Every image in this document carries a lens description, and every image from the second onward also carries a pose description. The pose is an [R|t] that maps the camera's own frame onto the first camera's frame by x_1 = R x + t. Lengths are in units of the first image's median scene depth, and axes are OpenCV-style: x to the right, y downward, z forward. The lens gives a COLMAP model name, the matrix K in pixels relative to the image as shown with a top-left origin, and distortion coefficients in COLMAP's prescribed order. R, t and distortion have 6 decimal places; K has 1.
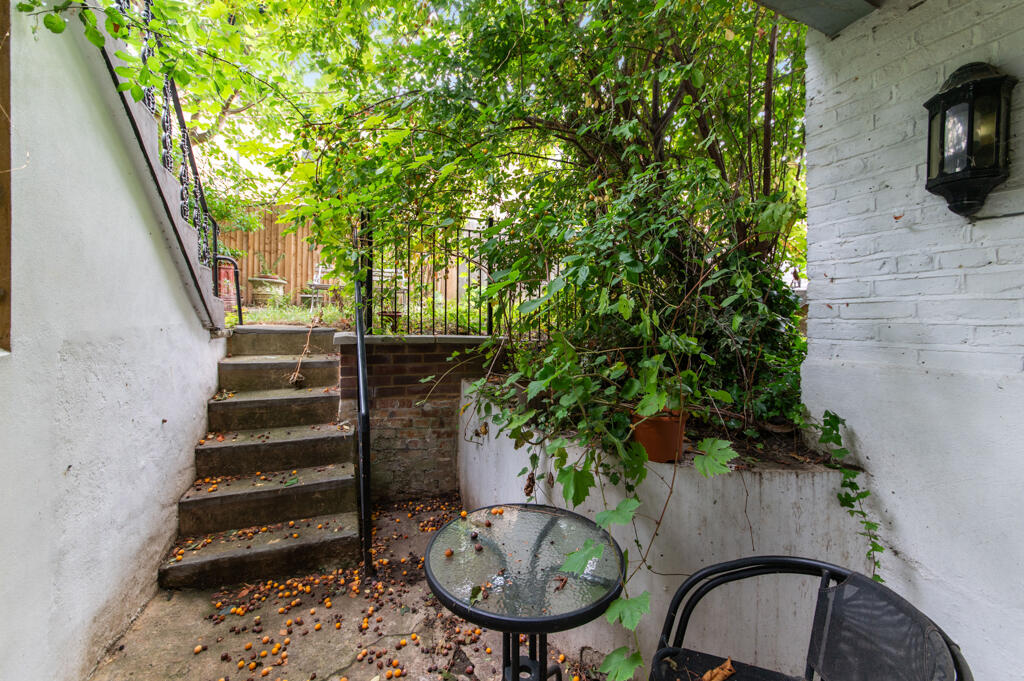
lens RADIAL K [[351.4, 0, 512.6], [0, 351.4, 337.7], [0, 0, 1]] dist [0.000700, 0.000034]
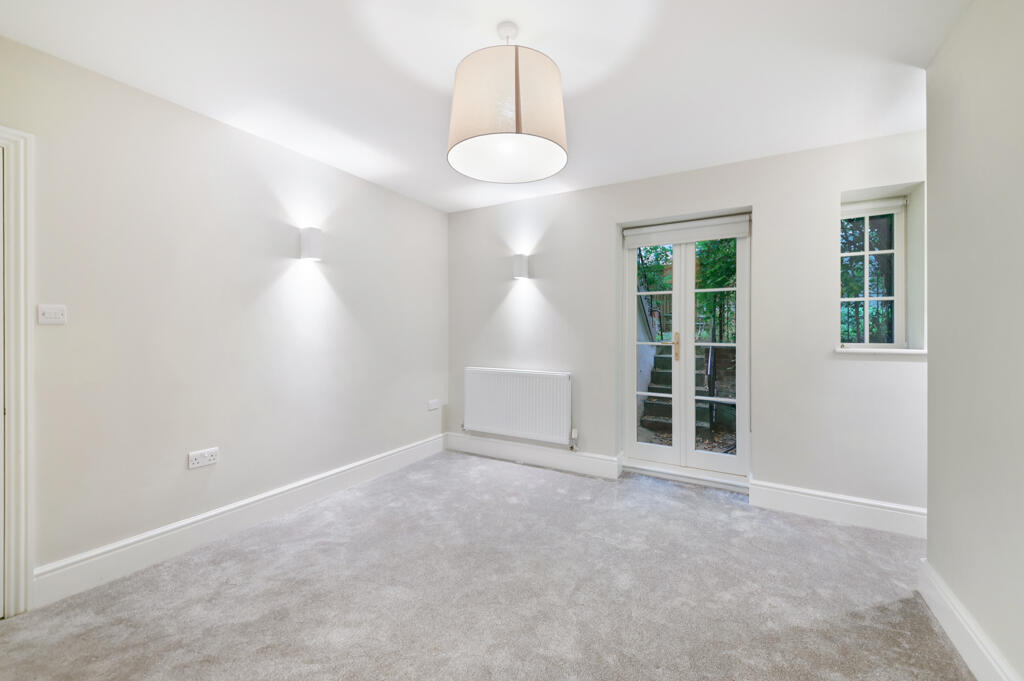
lens RADIAL K [[418.2, 0, 512.9], [0, 418.2, 338.2], [0, 0, 1]] dist [-0.001036, -0.000166]
pose [[0.527325, -0.016544, -0.849503, 1.203563], [0.004852, 0.999853, -0.016460, -0.014866], [0.849650, 0.004558, 0.527328, -1.475097]]
